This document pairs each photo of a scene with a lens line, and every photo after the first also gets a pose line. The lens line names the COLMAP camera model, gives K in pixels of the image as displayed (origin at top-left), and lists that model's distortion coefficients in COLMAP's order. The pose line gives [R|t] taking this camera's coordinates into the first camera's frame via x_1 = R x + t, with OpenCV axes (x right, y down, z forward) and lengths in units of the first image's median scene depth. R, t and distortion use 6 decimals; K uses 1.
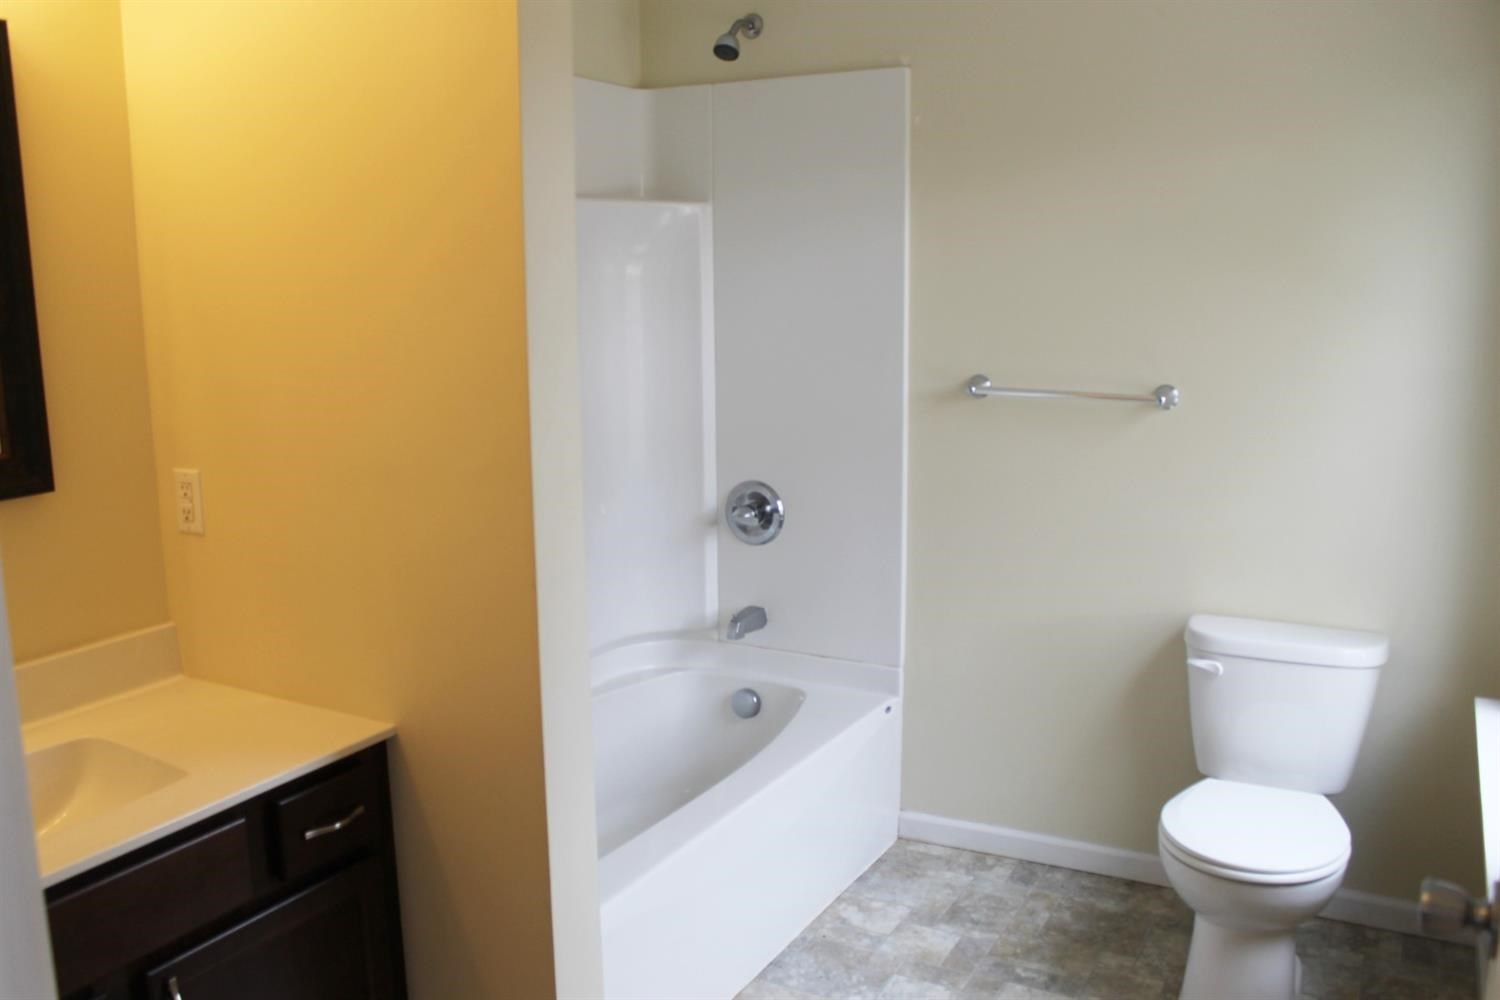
lens RADIAL K [[1307.1, 0, 750.0], [0, 1307.1, 500.0], [0, 0, 1]] dist [-0.133983, 0.103295]
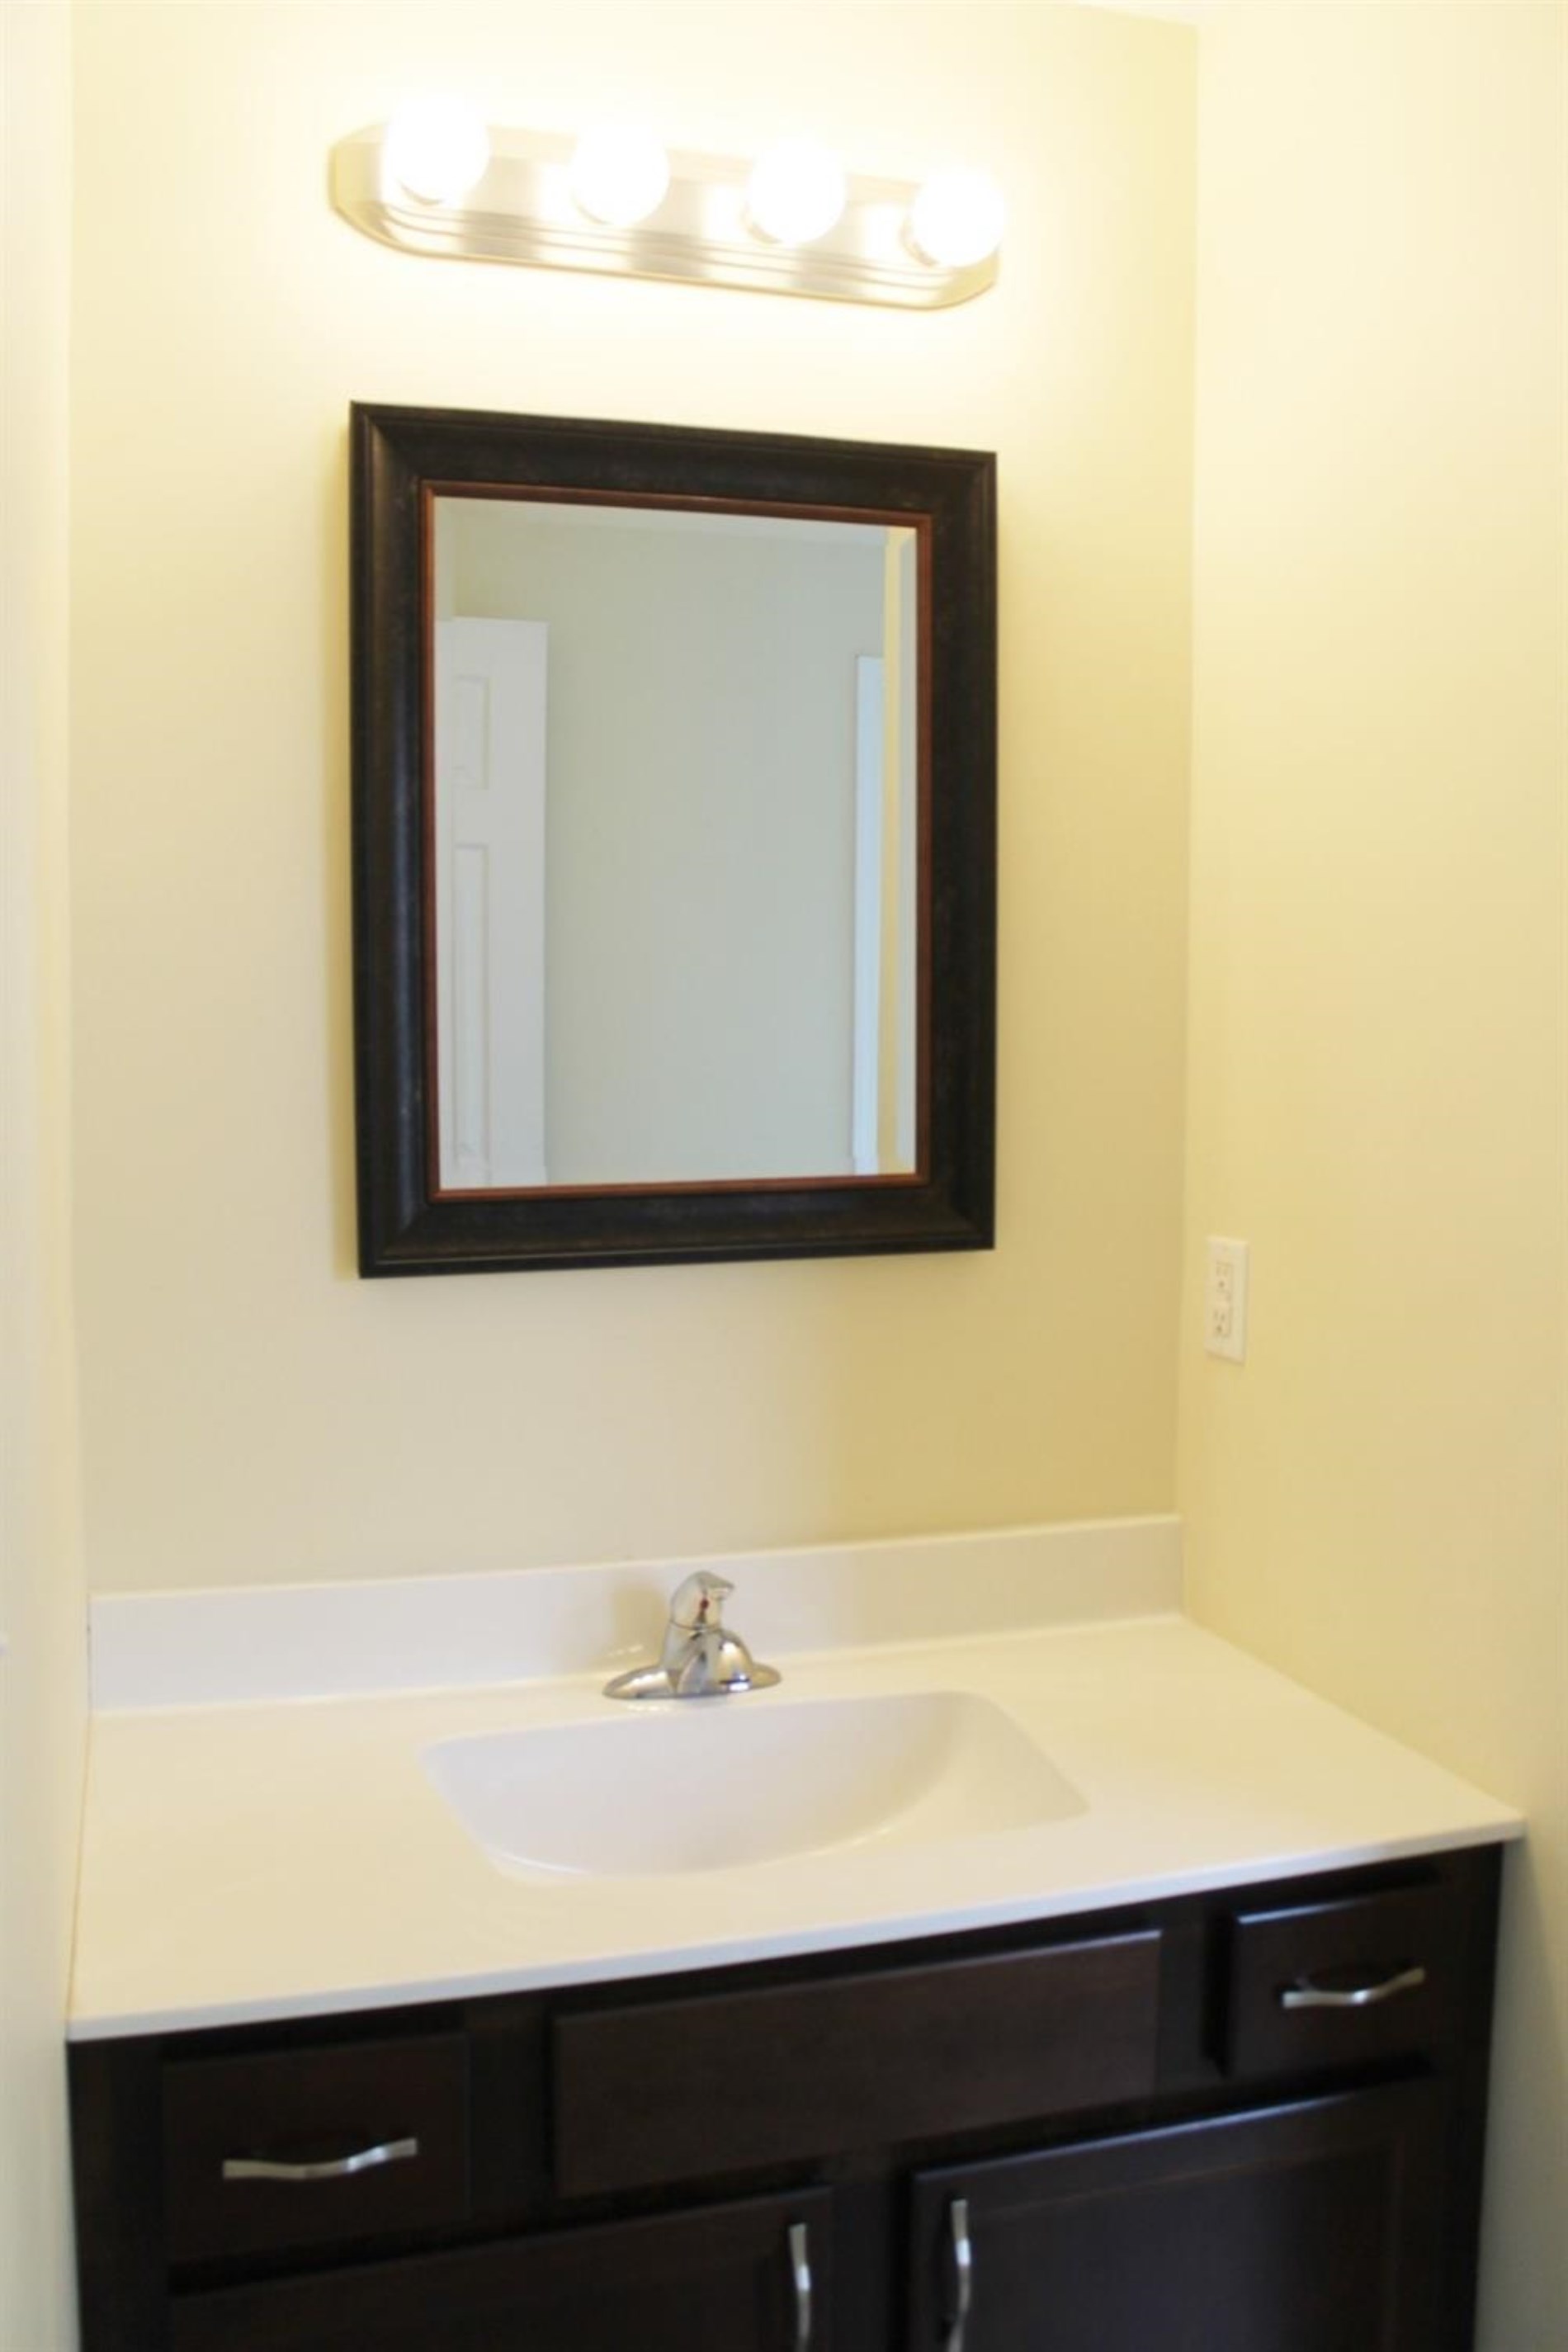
lens RADIAL K [[2049.5, 0, 784.0], [0, 2049.5, 1176.0], [0, 0, 1]] dist [-0.133983, 0.103295]
pose [[0.723048, 0.075400, -0.686671, 0.011213], [-0.131171, 0.990926, -0.029311, -0.000410], [0.678230, 0.111264, 0.726377, 0.249276]]
